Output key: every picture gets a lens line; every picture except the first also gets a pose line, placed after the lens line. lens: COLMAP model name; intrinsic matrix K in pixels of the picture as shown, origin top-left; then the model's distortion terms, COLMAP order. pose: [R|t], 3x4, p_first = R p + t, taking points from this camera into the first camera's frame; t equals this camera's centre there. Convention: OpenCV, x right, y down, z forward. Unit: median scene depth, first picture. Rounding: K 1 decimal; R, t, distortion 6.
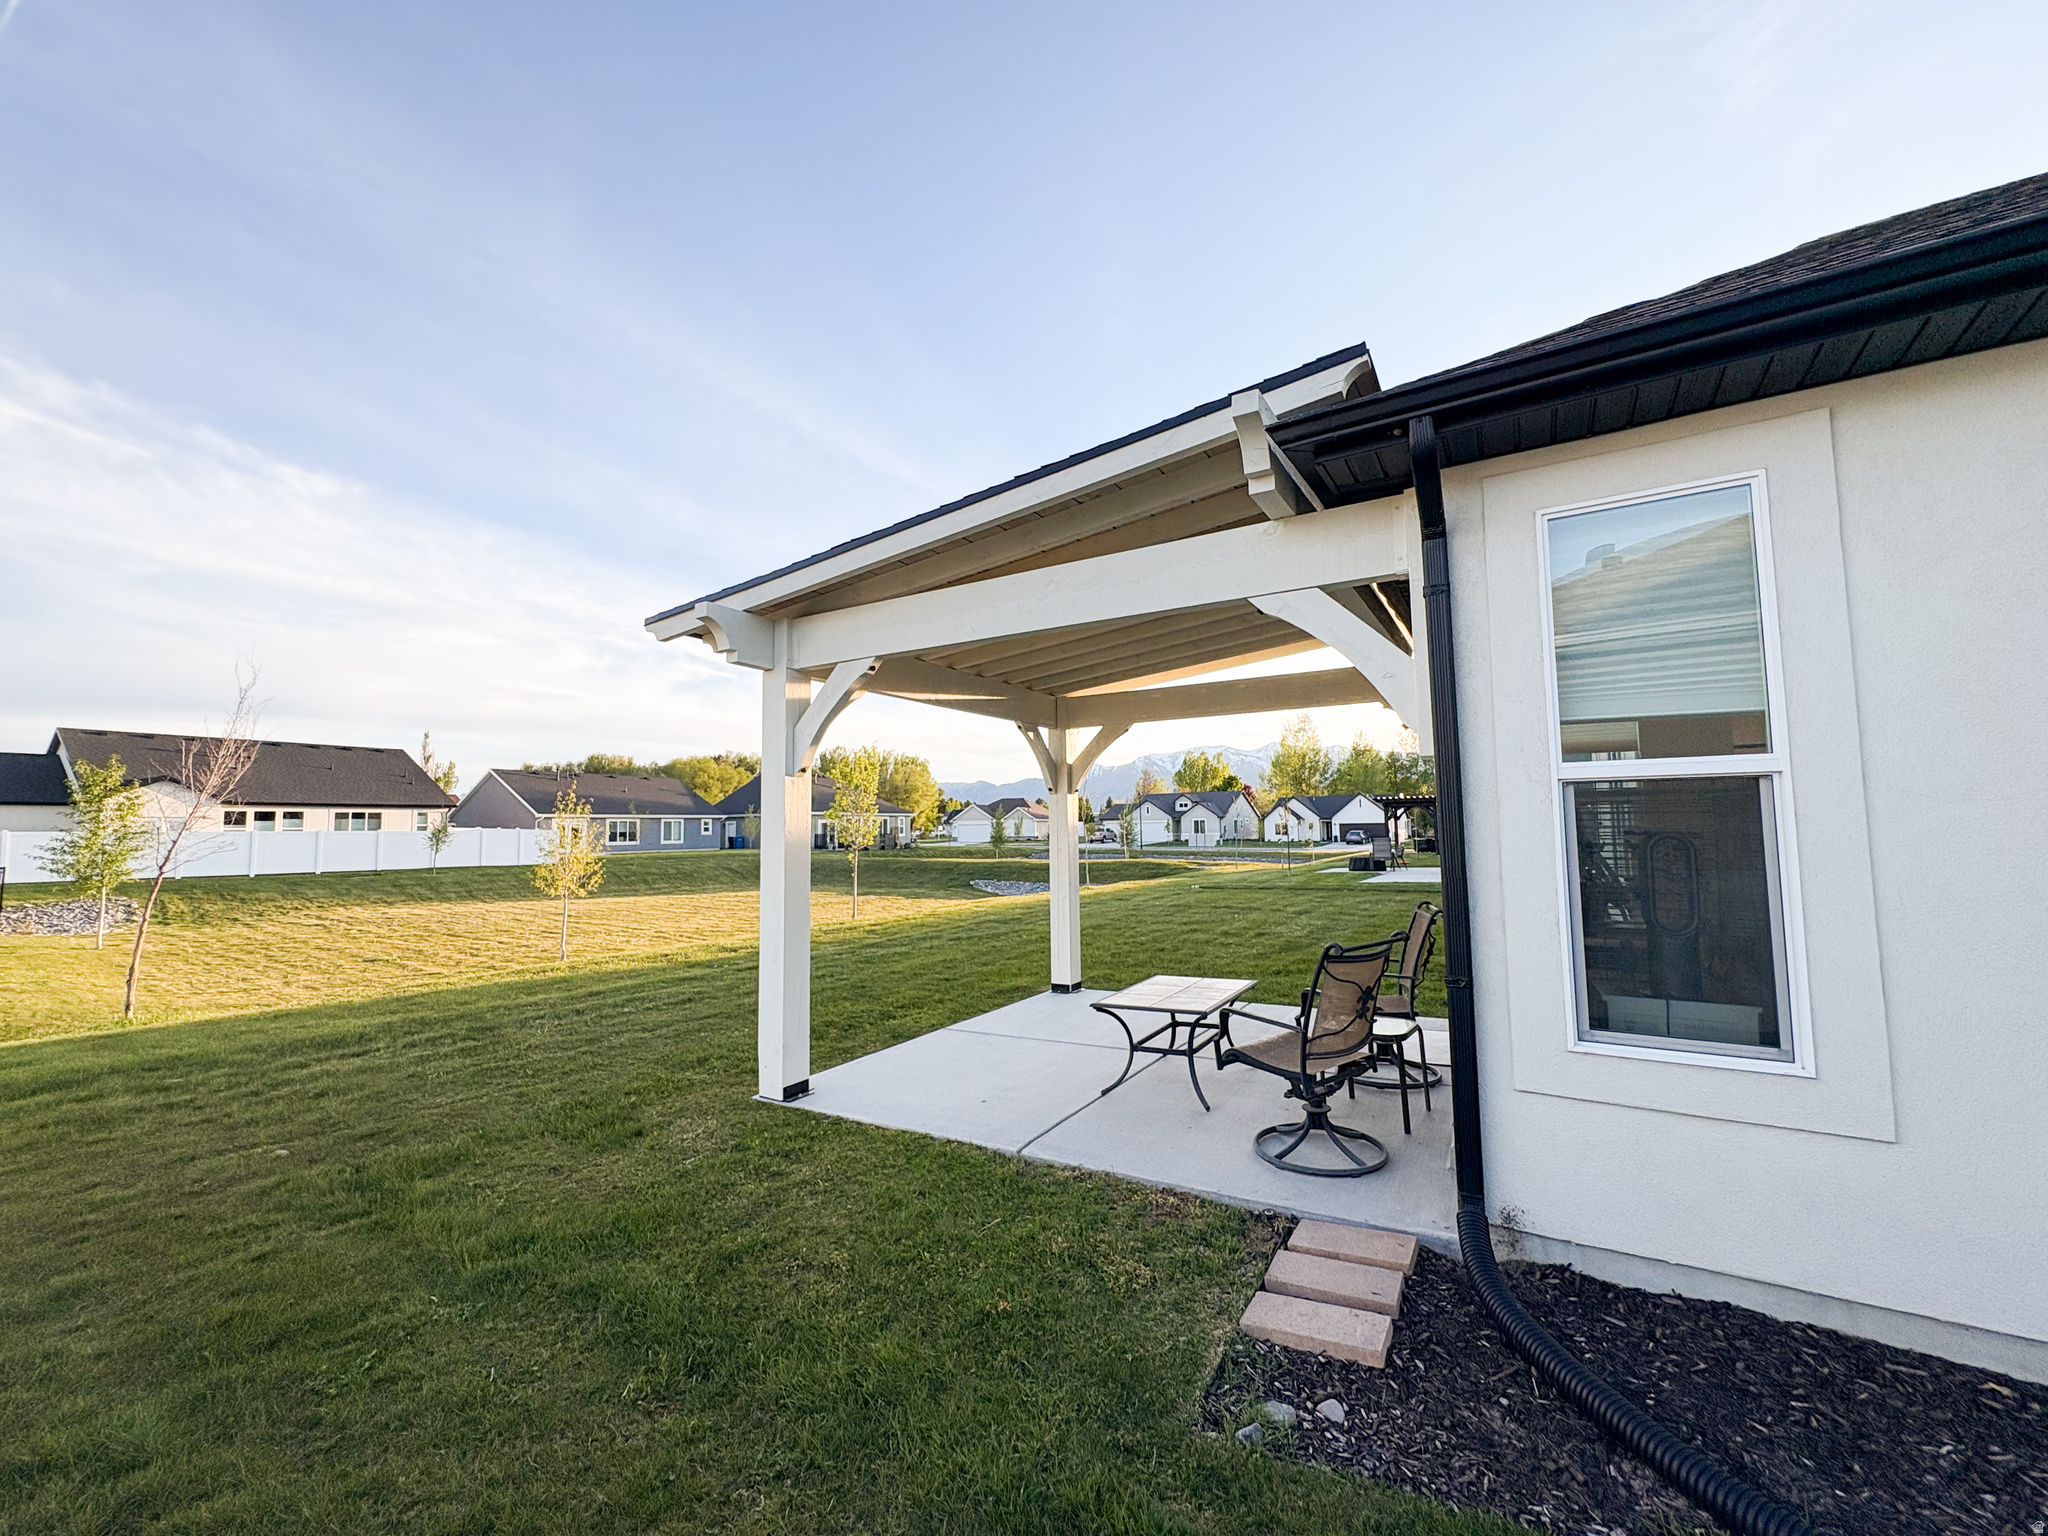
lens RADIAL K [[817.6, 0, 1017.5], [0, 817.6, 770.1], [0, 0, 1]] dist [0.000712, -0.000186]
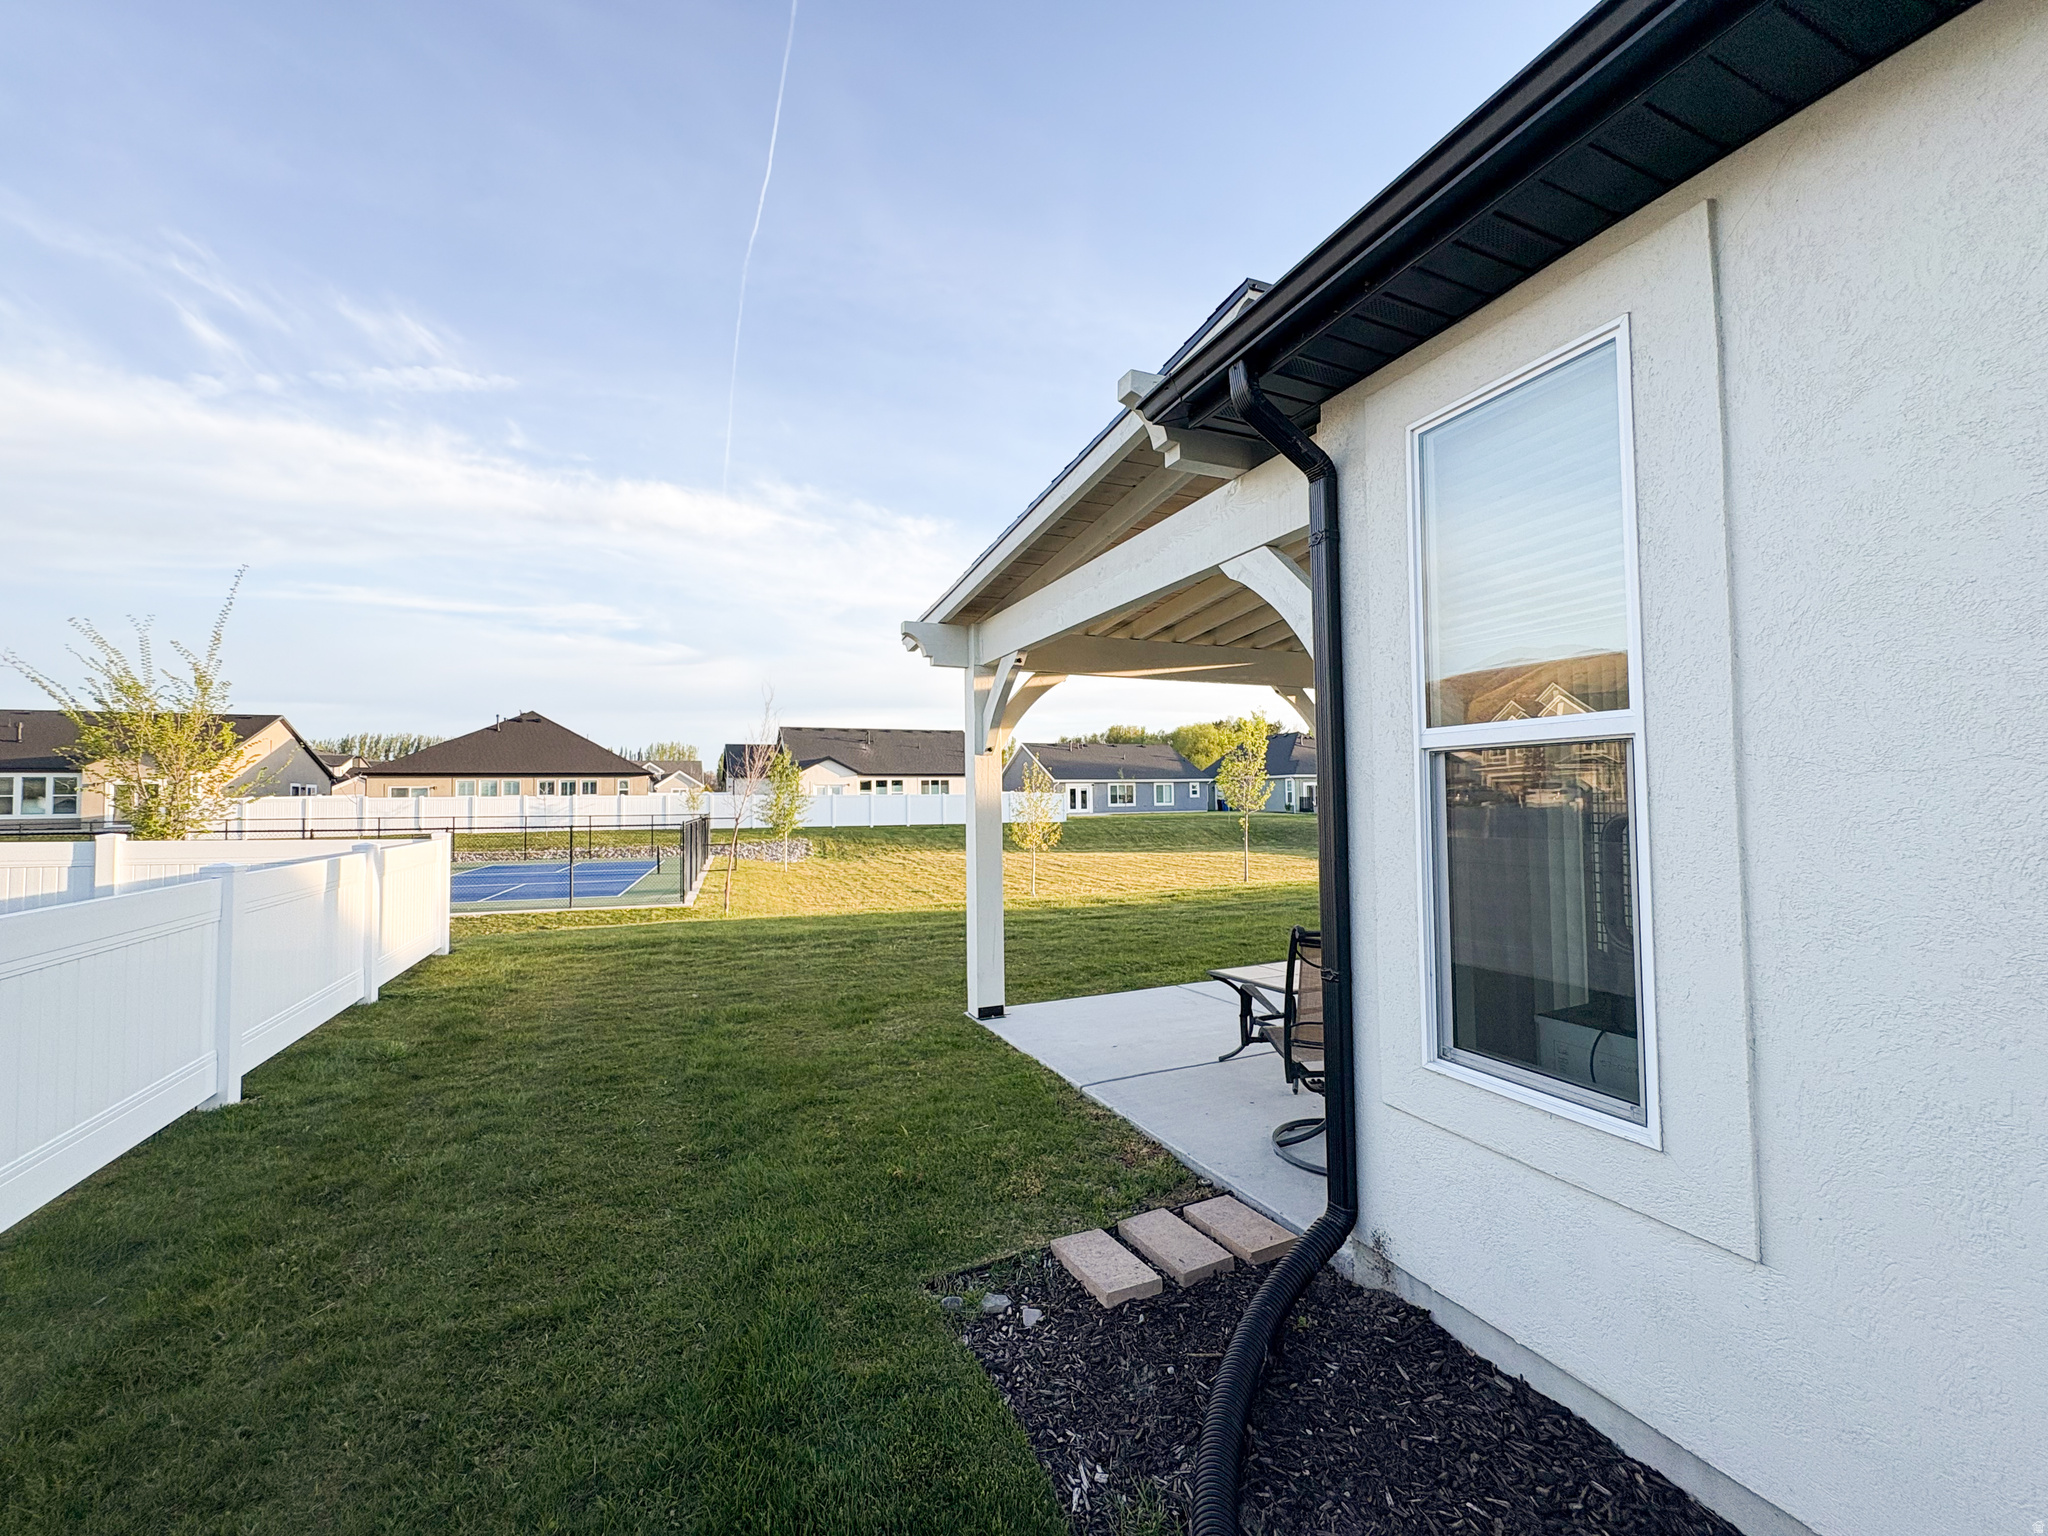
lens RADIAL K [[817.6, 0, 1016.9], [0, 817.6, 771.4], [0, 0, 1]] dist [0.000712, -0.000186]
pose [[0.818752, -0.016194, -0.573920, 0.456809], [0.043518, 0.998477, 0.033908, -0.006808], [0.572496, -0.052738, 0.818209, 0.042392]]
